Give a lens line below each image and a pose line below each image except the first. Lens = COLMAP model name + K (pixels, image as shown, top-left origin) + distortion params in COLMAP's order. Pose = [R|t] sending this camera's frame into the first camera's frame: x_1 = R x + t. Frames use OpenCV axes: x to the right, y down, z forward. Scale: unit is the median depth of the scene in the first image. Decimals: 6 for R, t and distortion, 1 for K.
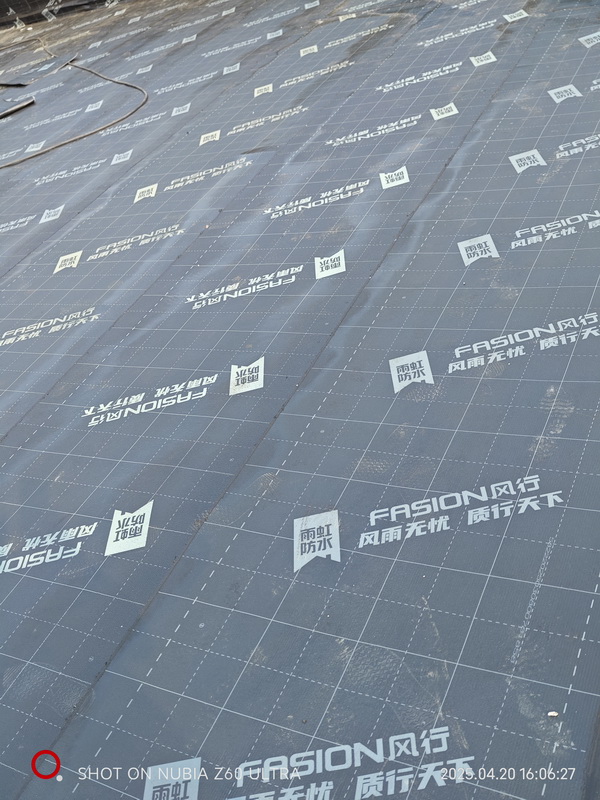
lens RADIAL K [[827.1, 0, 296.7], [0, 827.1, 403.3], [0, 0, 1]] dist [0.203291, -0.666033]
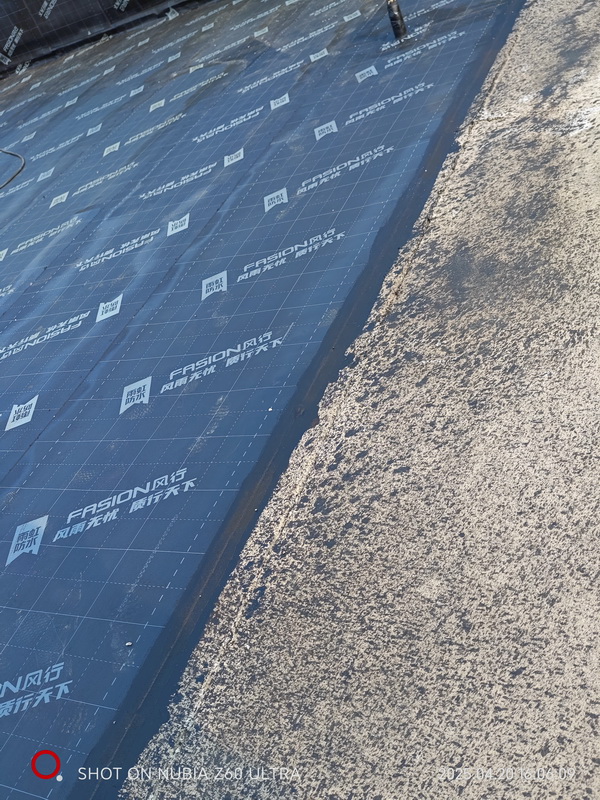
lens RADIAL K [[827.1, 0, 296.7], [0, 827.1, 403.3], [0, 0, 1]] dist [0.203291, -0.666033]
pose [[0.992171, -0.120665, -0.032193, 0.293489], [0.120298, 0.992651, -0.013109, 0.013475], [0.033538, 0.009134, 0.999396, -0.161941]]
